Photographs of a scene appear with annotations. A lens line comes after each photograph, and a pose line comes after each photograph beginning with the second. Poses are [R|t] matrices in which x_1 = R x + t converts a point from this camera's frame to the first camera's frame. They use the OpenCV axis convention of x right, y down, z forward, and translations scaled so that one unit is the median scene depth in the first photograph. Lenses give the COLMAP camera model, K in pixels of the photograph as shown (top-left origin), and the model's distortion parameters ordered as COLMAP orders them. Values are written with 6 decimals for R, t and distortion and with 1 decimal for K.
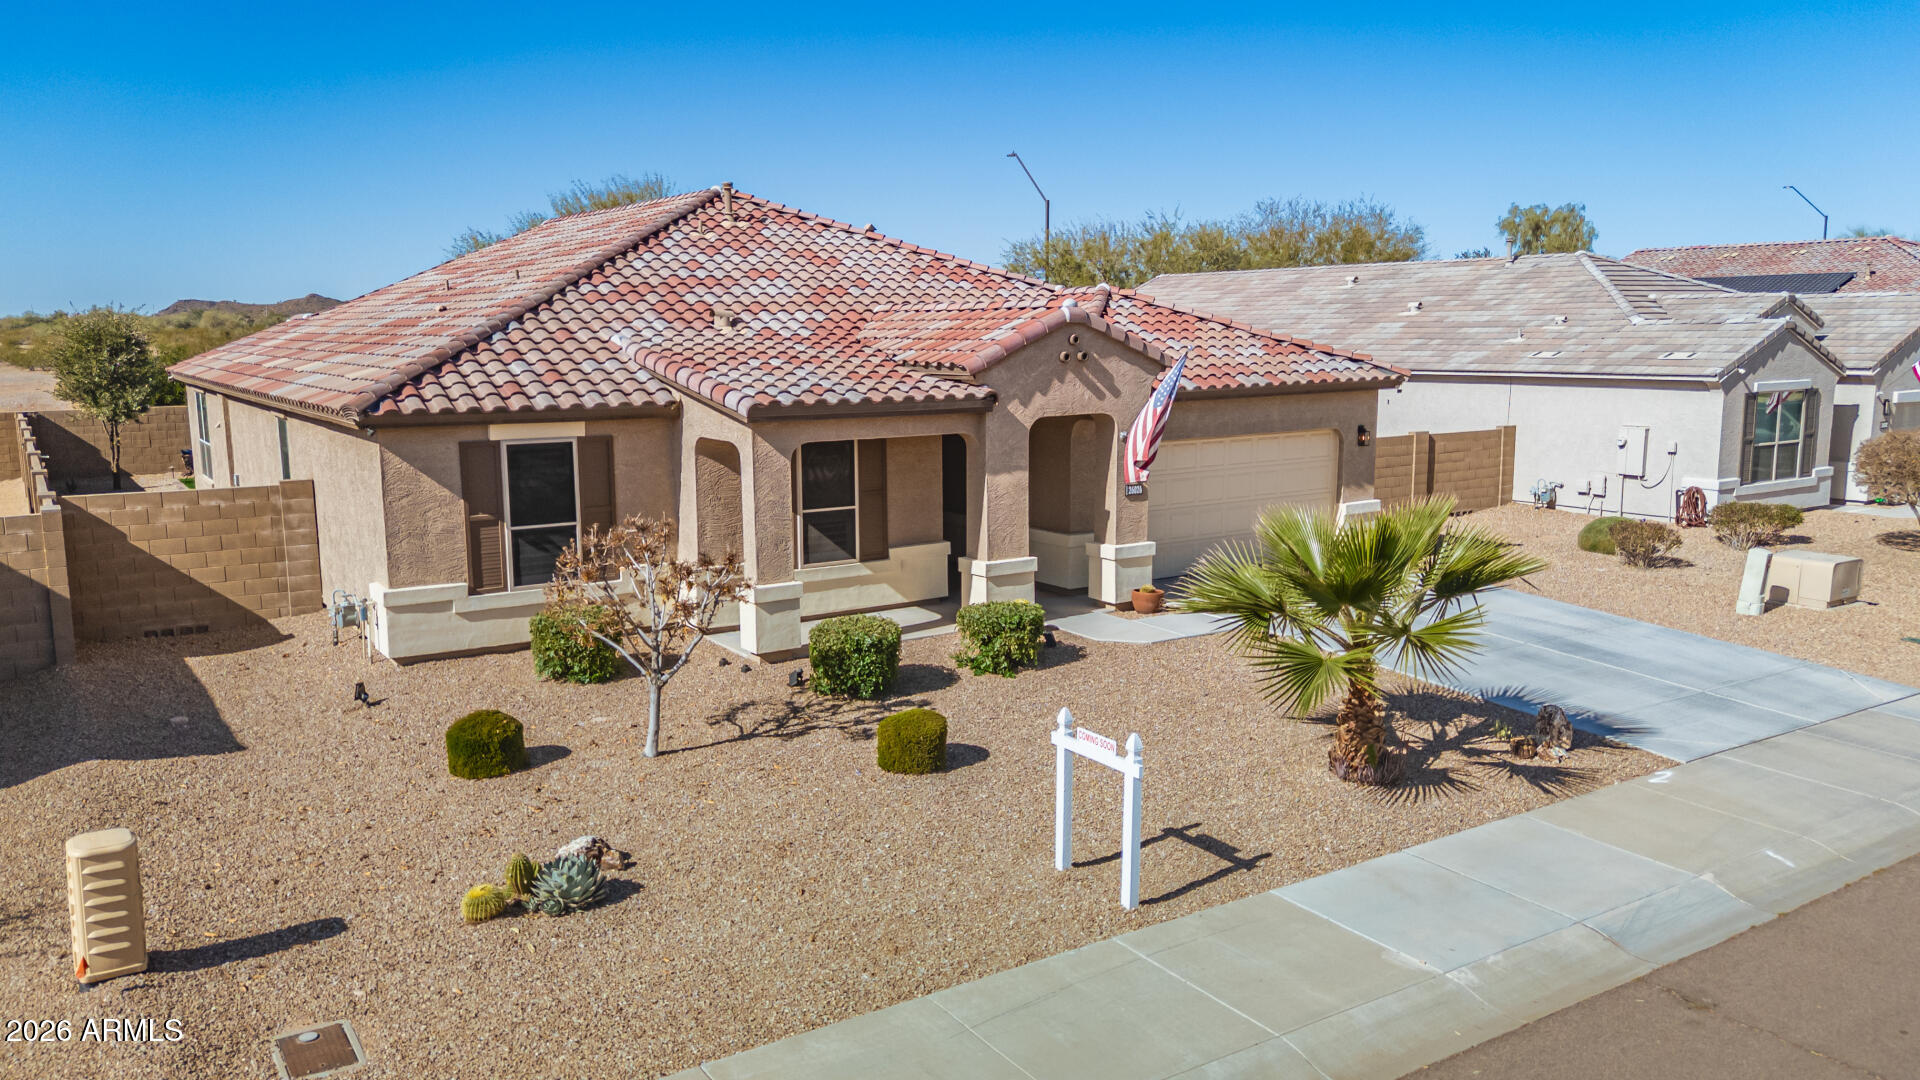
lens RADIAL K [[1414.4, 0, 960.0], [0, 1414.4, 540.0], [0, 0, 1]] dist [0.084254, -0.095071]
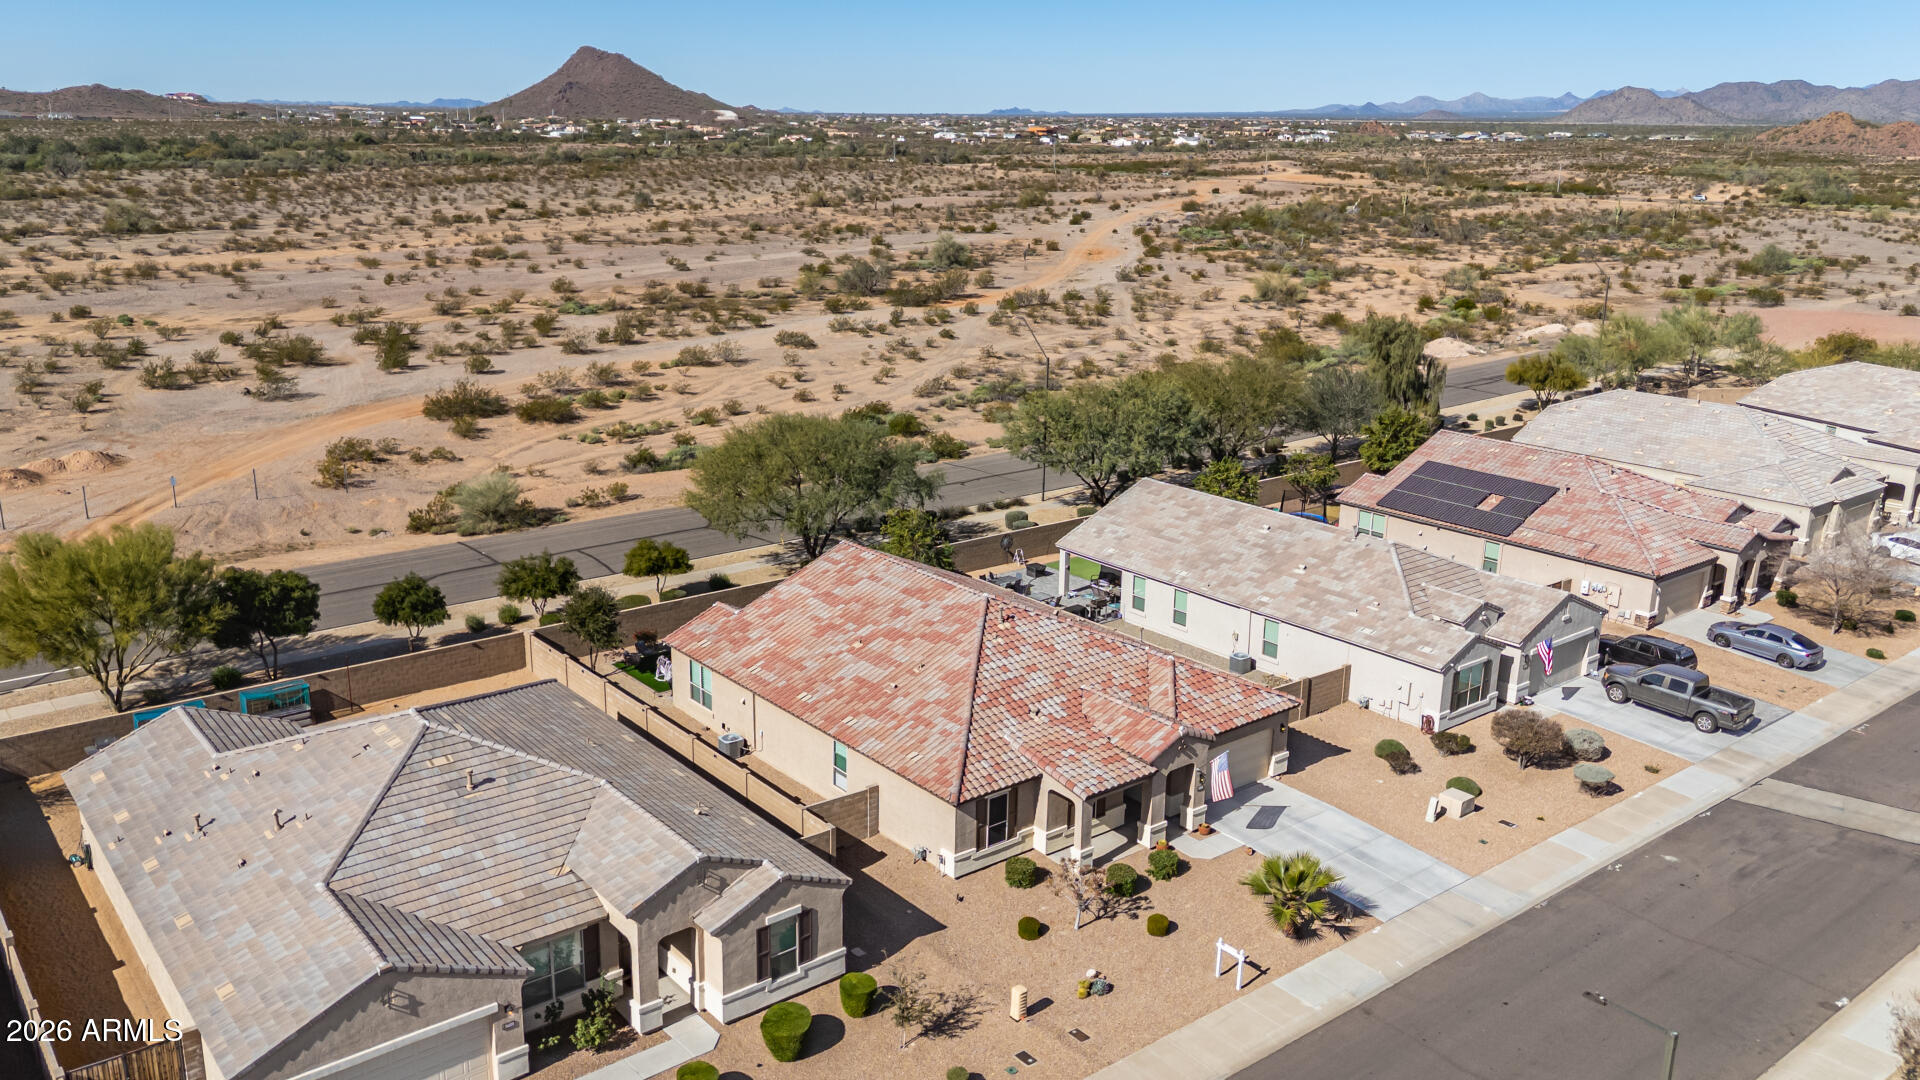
lens RADIAL K [[1474.9, 0, 918.1], [0, 1474.9, 537.4], [0, 0, 1]] dist [0.052015, -0.109158]
pose [[0.997544, -0.008321, 0.069544, -0.640840], [-0.000775, 0.991545, 0.129762, -0.933266], [-0.070036, -0.129497, 0.989103, -1.754969]]
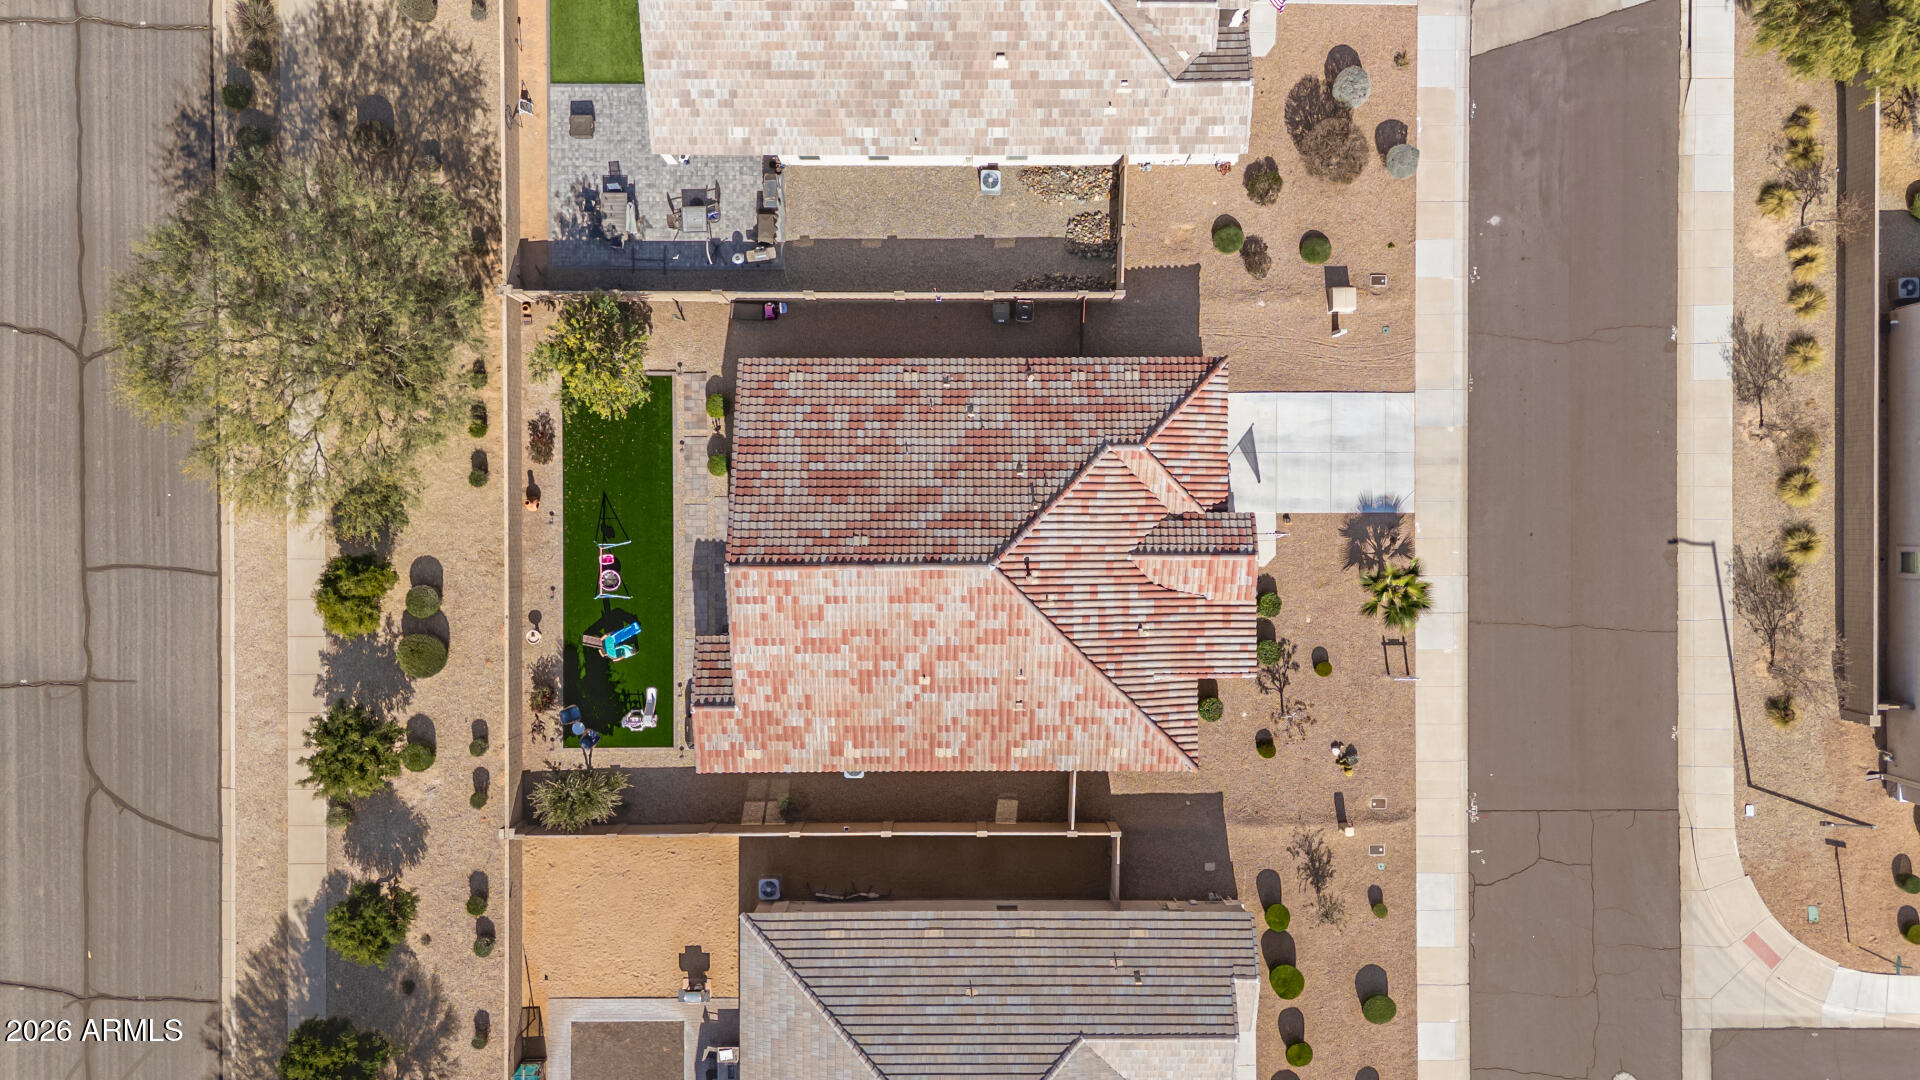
lens RADIAL K [[1414.4, 0, 960.0], [0, 1414.4, 540.0], [0, 0, 1]] dist [0.084254, -0.095071]
pose [[0.549446, -0.835485, -0.008654, -0.227400], [0.114905, 0.065298, 0.991228, -3.375279], [-0.827591, -0.545620, 0.131878, 1.211266]]
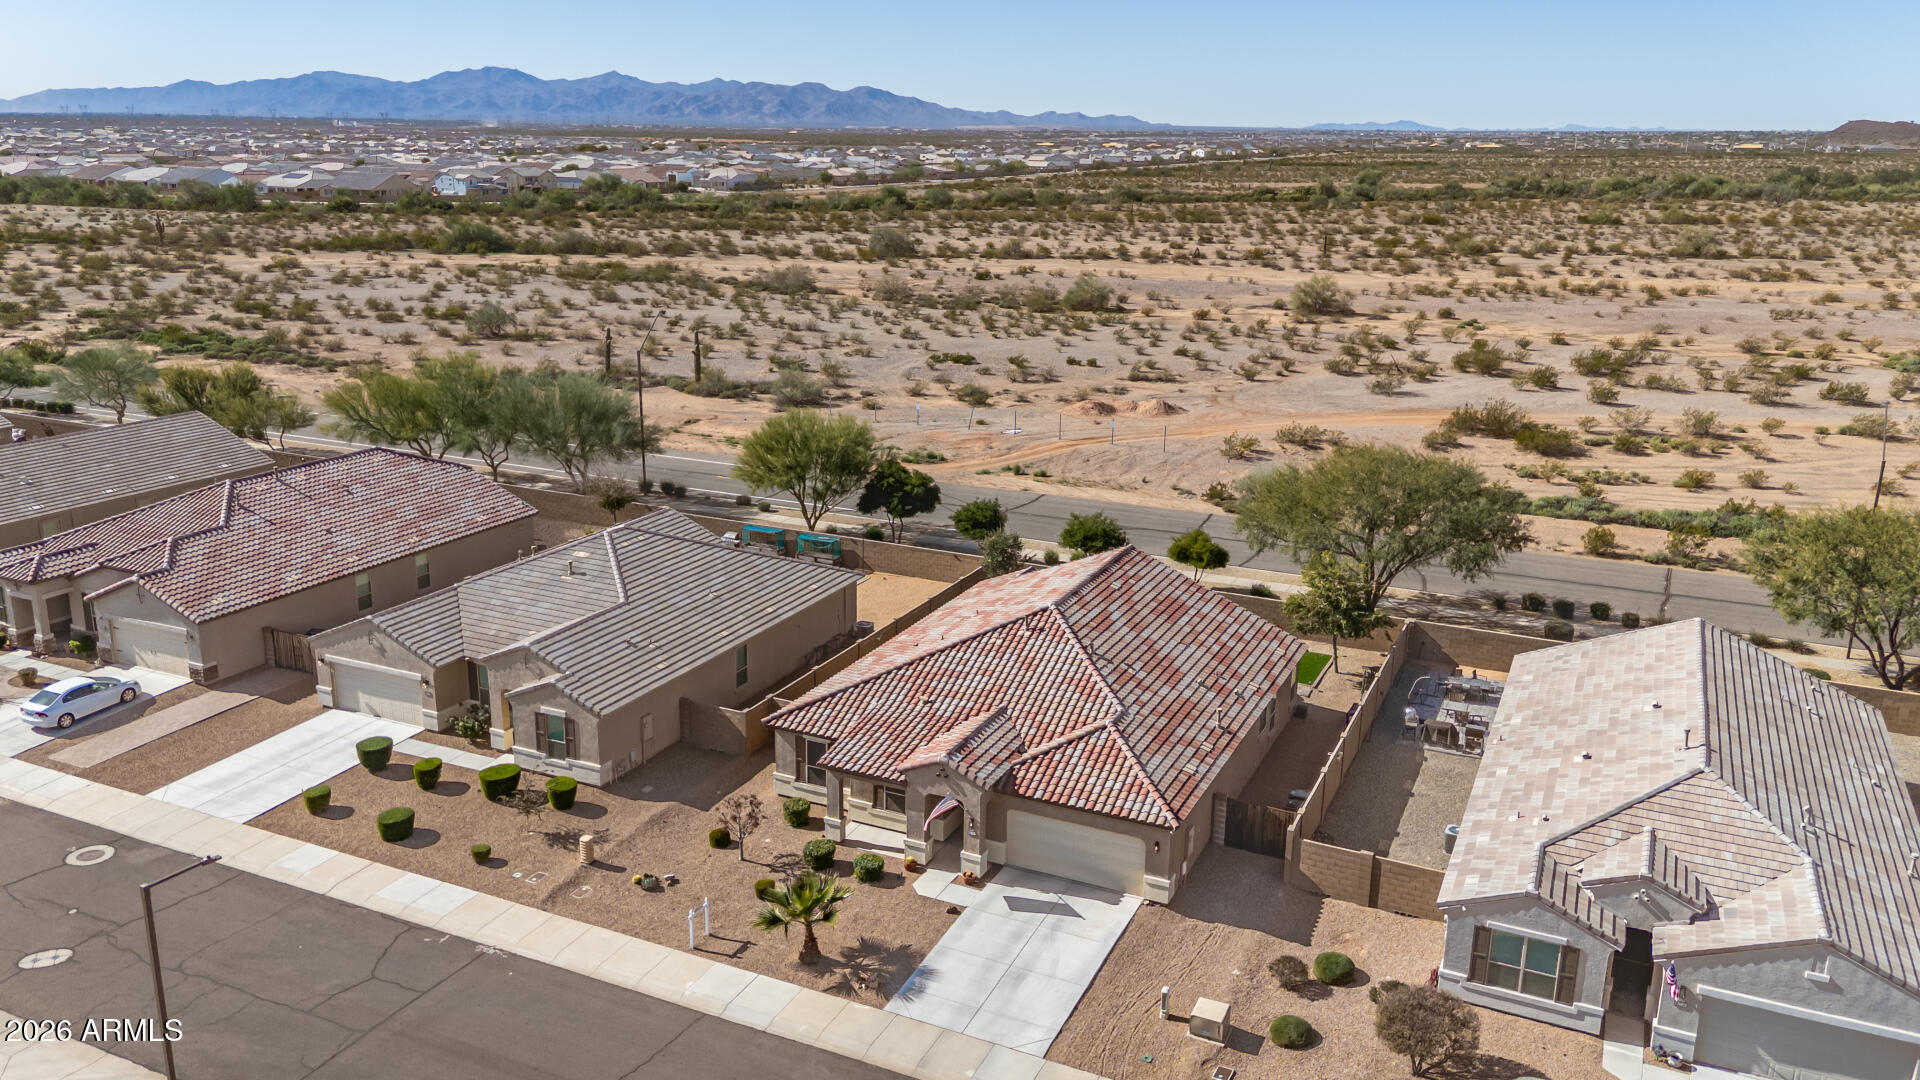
lens RADIAL K [[1455.6, 0, 960.0], [0, 1455.6, 540.0], [0, 0, 1]] dist [0.040035, -0.102548]
pose [[0.524301, 0.251957, -0.813404, 2.244200], [-0.140794, 0.967726, 0.209006, -1.158695], [0.839813, 0.004940, 0.542854, -0.419875]]
